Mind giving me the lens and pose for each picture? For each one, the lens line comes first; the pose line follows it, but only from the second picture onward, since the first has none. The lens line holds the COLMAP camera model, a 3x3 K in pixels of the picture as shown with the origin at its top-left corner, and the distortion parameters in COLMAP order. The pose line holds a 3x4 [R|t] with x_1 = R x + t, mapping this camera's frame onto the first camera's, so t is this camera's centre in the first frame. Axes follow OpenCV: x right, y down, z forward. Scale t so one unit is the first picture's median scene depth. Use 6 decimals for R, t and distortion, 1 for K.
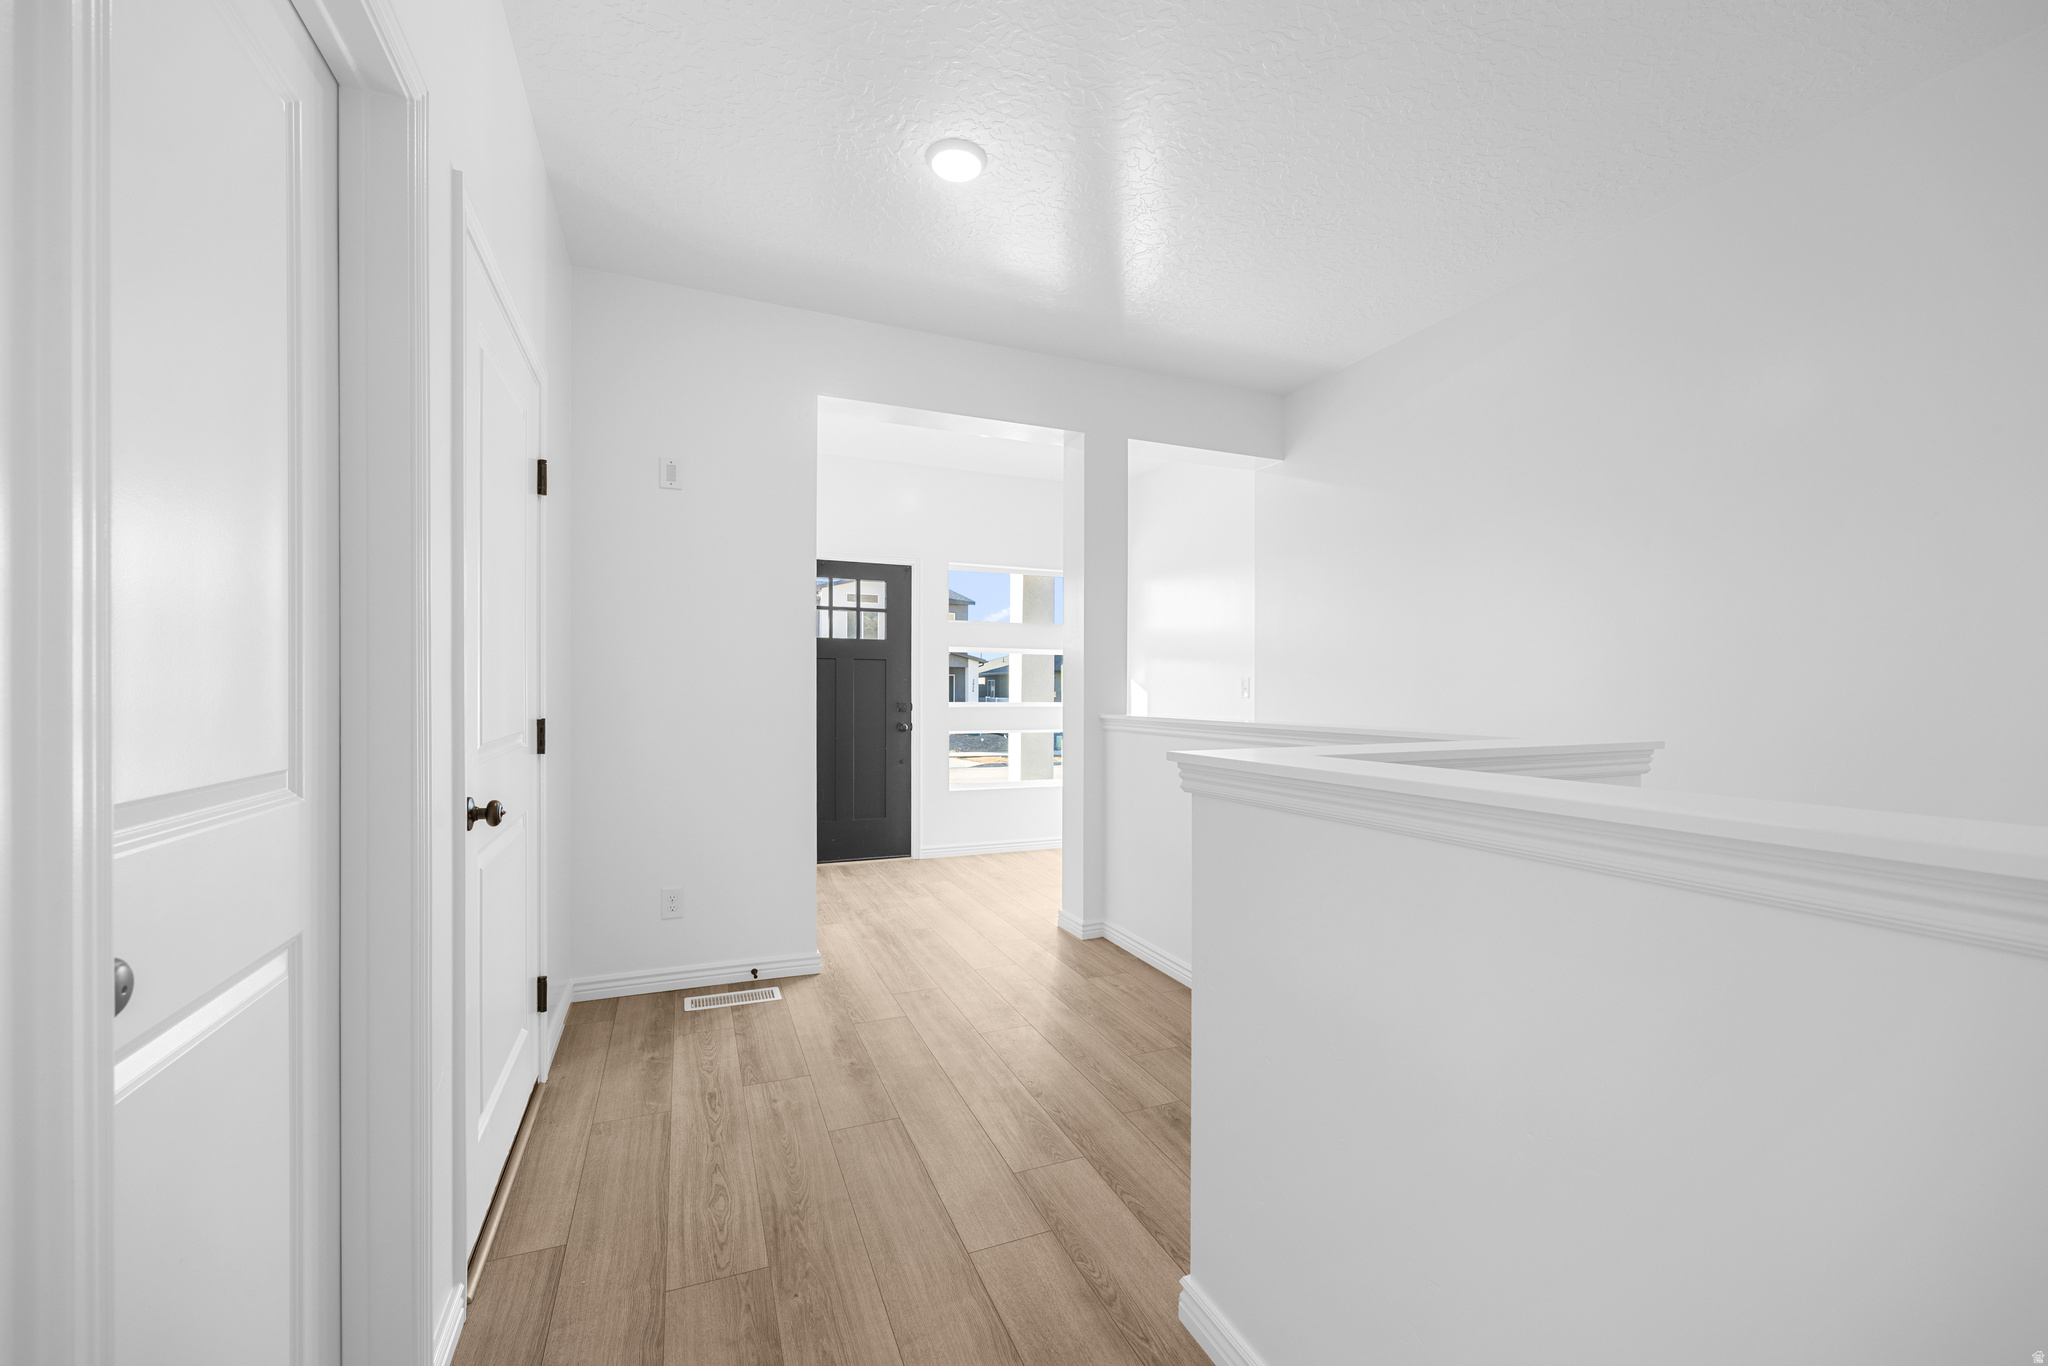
lens RADIAL K [[804.7, 0, 1024.3], [0, 804.7, 692.9], [0, 0, 1]] dist [0.000205, 0.000003]
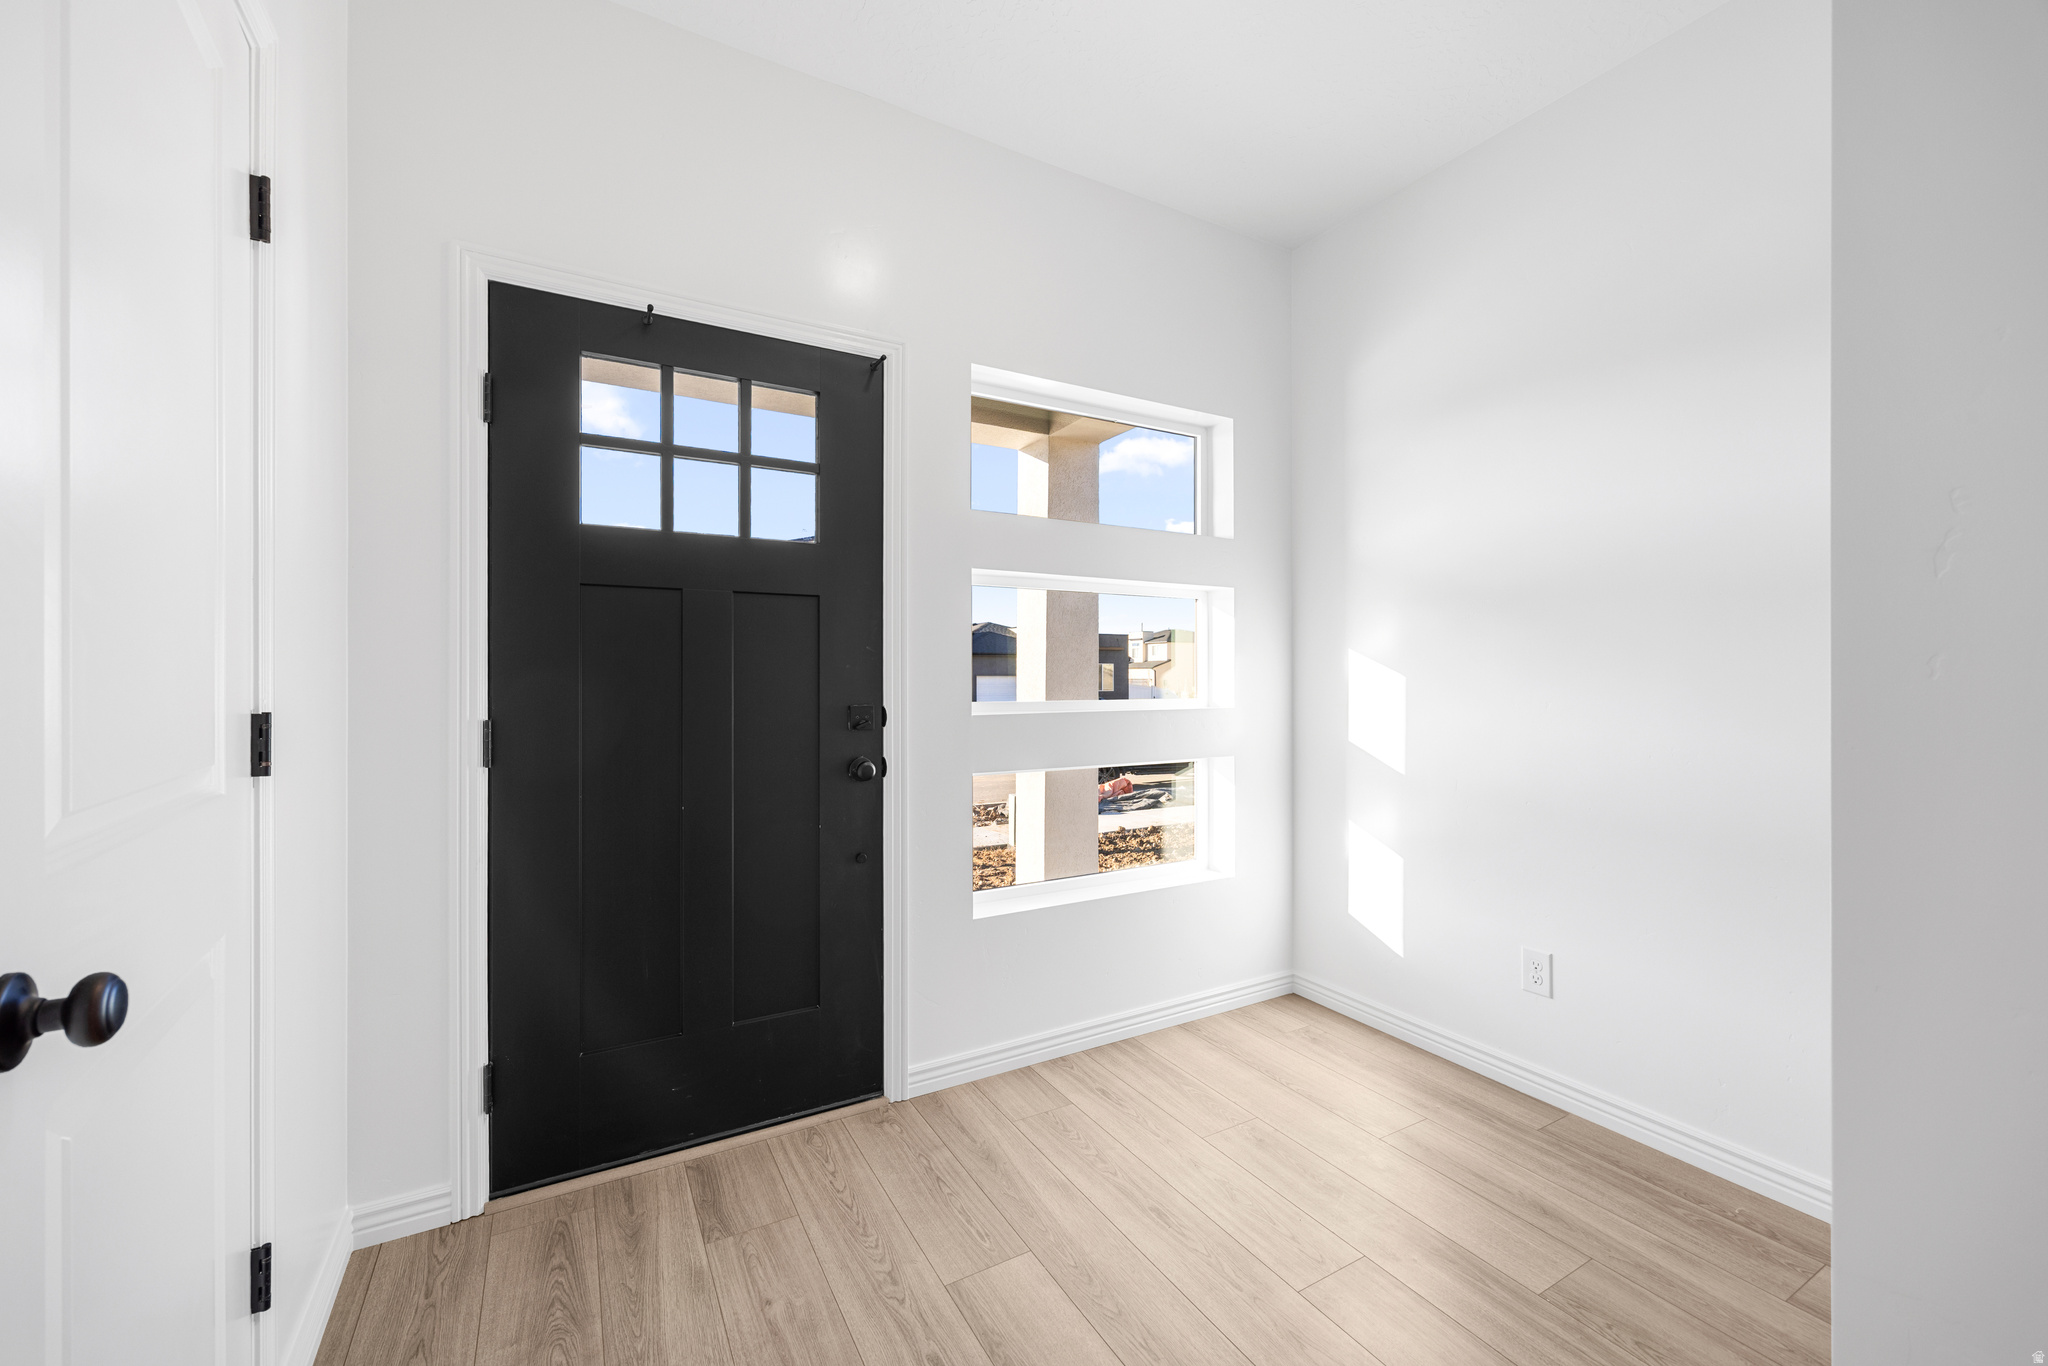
lens RADIAL K [[812.5, 0, 1024.0], [0, 812.5, 683.0], [0, 0, 1]] dist [-0.030782, 0.000014]
pose [[0.990560, 0.003215, 0.137046, -0.126604], [-0.003360, 0.999994, 0.000830, 0.000594], [-0.137042, -0.001283, 0.990564, 0.599371]]
